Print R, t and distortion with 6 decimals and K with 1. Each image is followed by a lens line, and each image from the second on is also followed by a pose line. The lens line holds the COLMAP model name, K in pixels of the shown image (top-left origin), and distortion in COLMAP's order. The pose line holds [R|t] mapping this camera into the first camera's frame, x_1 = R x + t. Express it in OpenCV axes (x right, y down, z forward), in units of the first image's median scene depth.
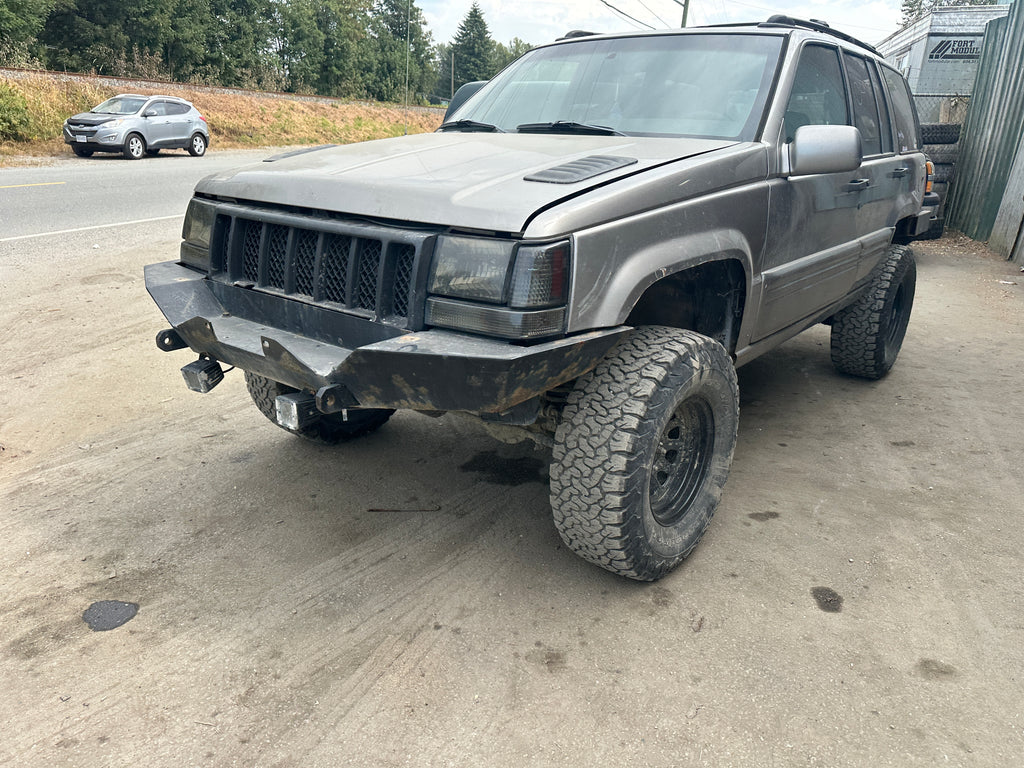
lens RADIAL K [[724.6, 0, 515.0], [0, 724.6, 387.3], [0, 0, 1]] dist [0.020988, -0.026923]
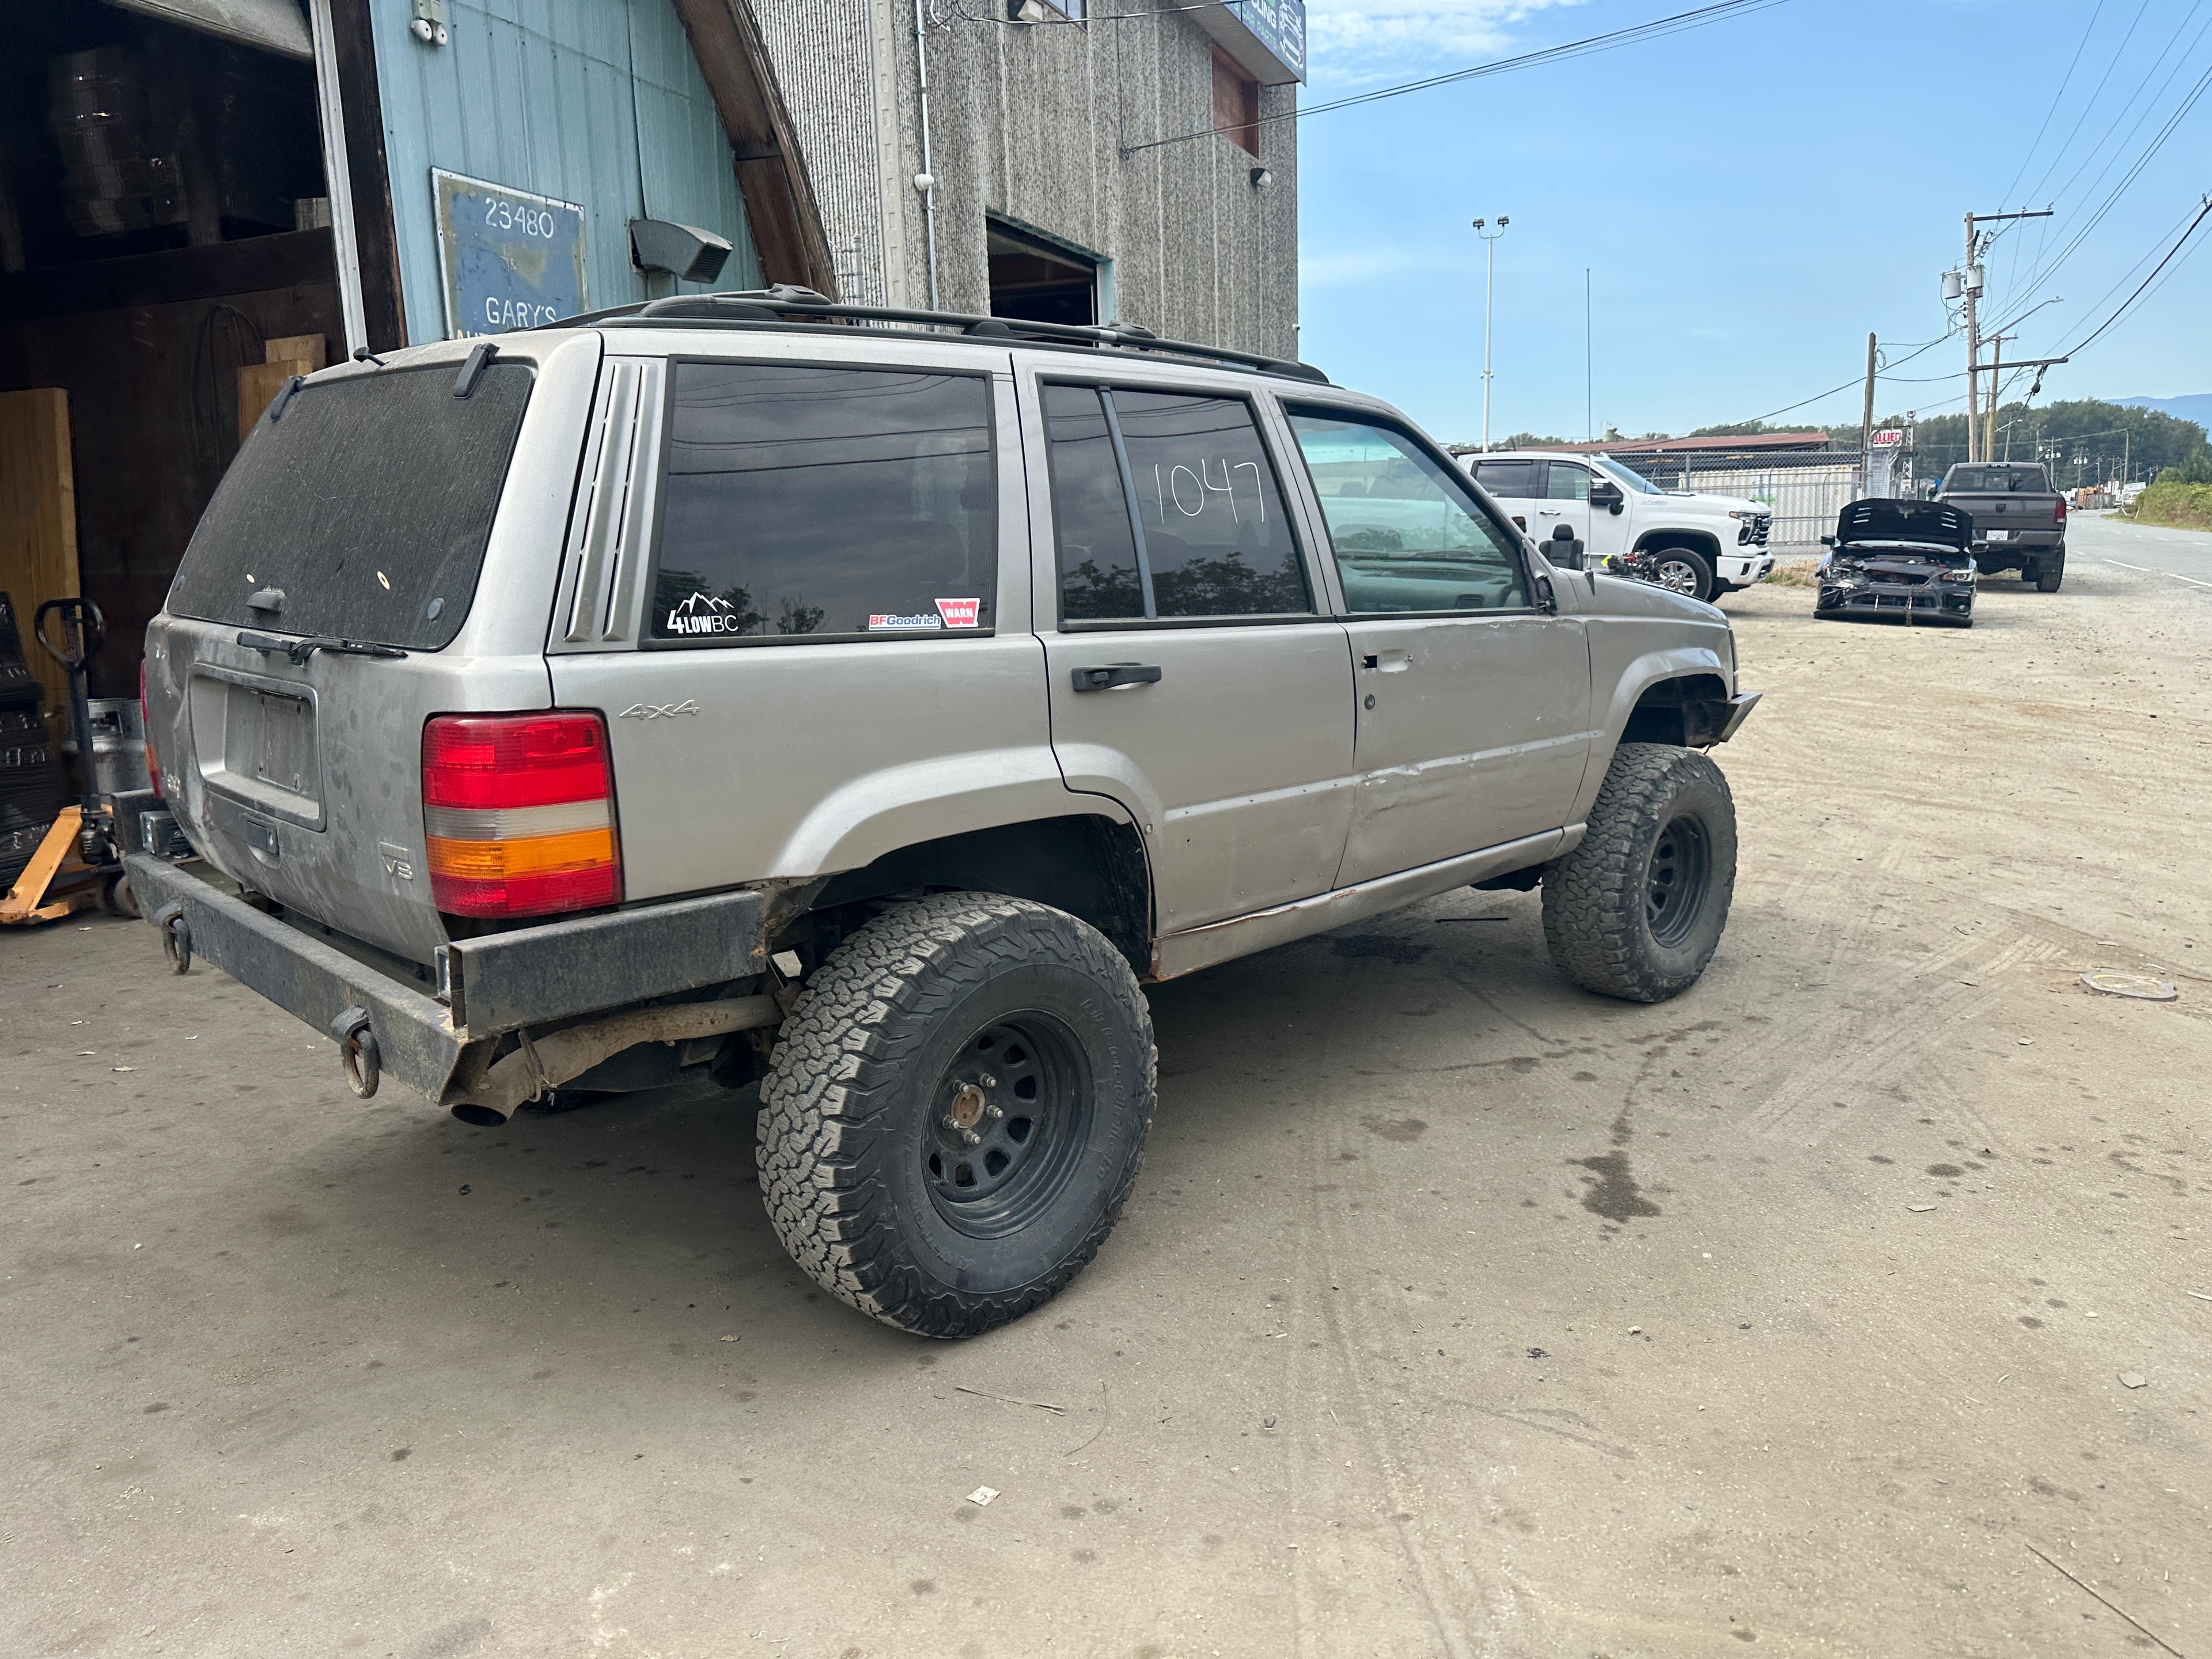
lens RADIAL K [[1565.2, 0, 1119.7], [0, 1565.2, 837.1], [0, 0, 1]] dist [0.020988, -0.026923]
pose [[-0.995173, -0.037392, 0.090733, 0.130801], [0.014695, 0.857364, 0.514501, -0.973980], [-0.097029, 0.513350, -0.852676, 2.646239]]
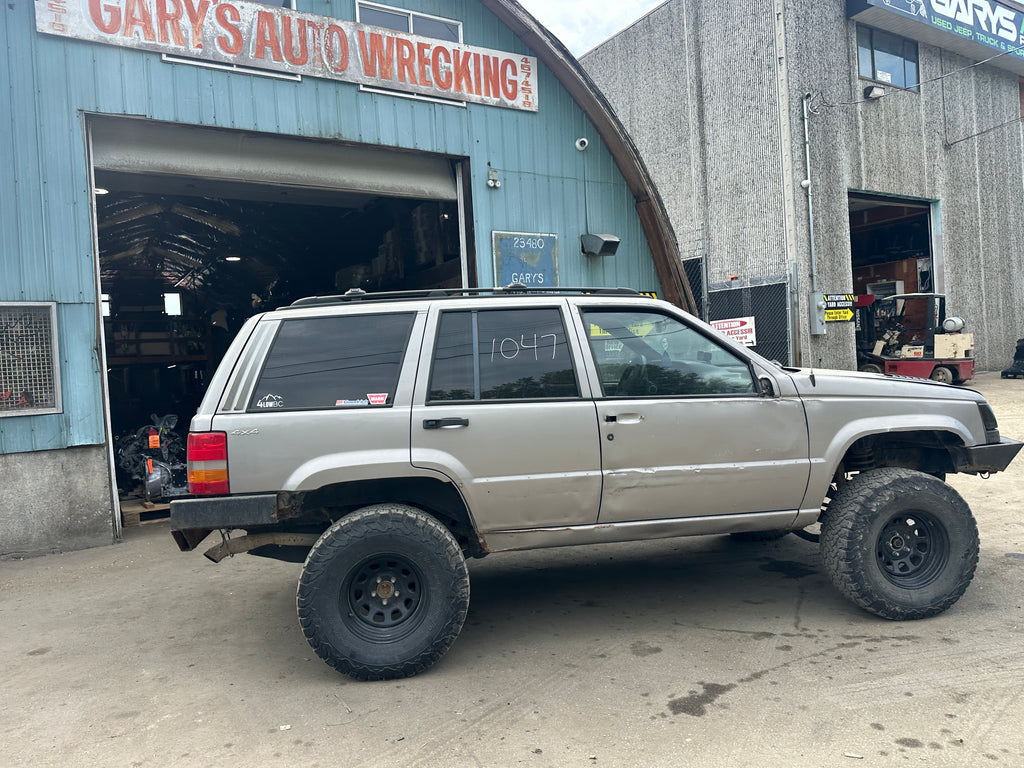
lens RADIAL K [[724.6, 0, 512.7], [0, 724.6, 376.8], [0, 0, 1]] dist [0.020988, -0.026923]
pose [[-0.733655, -0.015619, 0.679342, -0.680399], [0.251944, 0.922228, 0.293291, -0.933092], [-0.631090, 0.386331, -0.672662, 2.423284]]
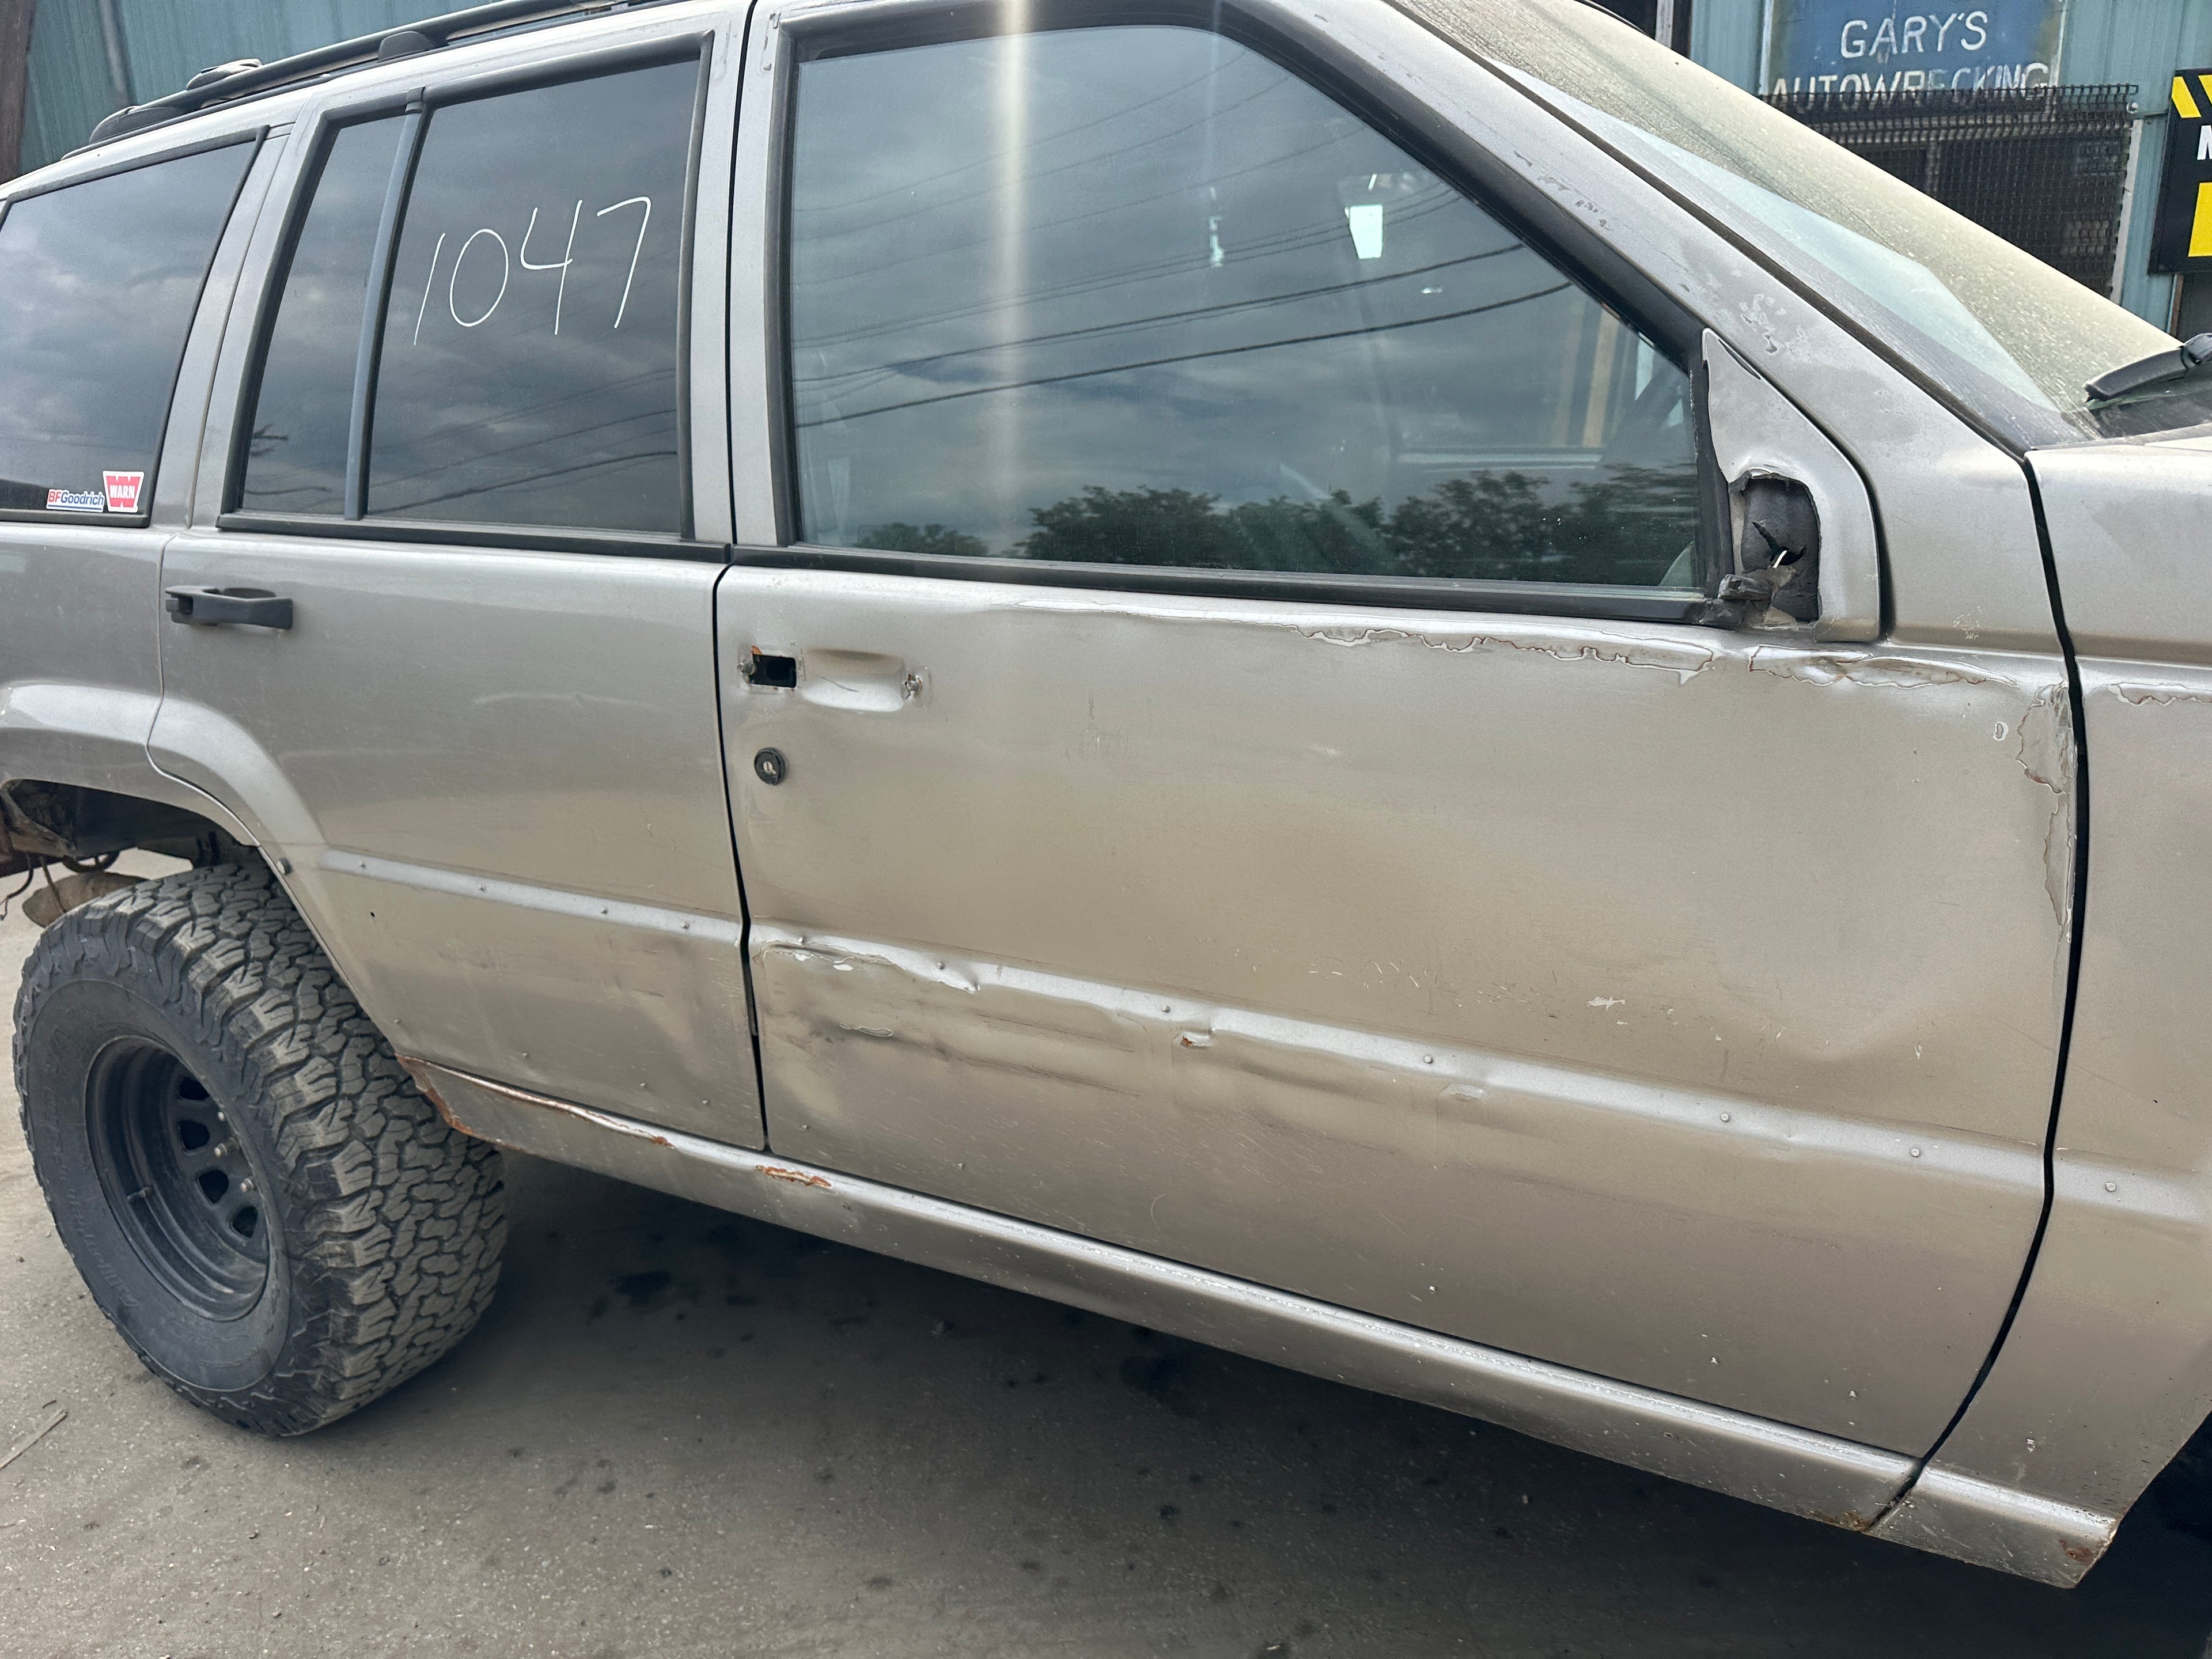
lens RADIAL K [[1565.2, 0, 1128.1], [0, 1565.2, 834.6], [0, 0, 1]] dist [0.020988, -0.026923]
pose [[-0.155905, -0.285539, 0.945601, -0.461498], [0.363016, 0.873751, 0.323695, -0.525466], [-0.918647, 0.393734, -0.032567, 1.424298]]
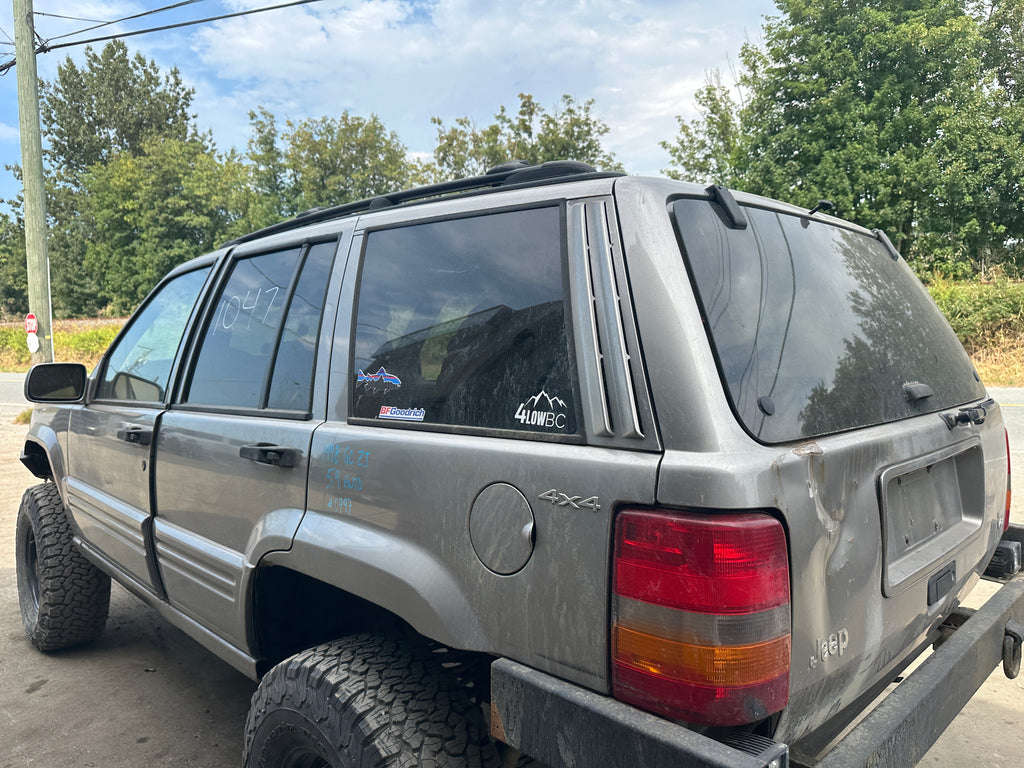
lens RADIAL K [[724.6, 0, 513.8], [0, 724.6, 374.9], [0, 0, 1]] dist [0.020988, -0.026923]
pose [[-0.122292, 0.027033, -0.992126, 1.303031], [-0.318544, 0.945675, 0.065032, -0.568414], [0.939986, 0.323989, -0.107037, 1.589065]]
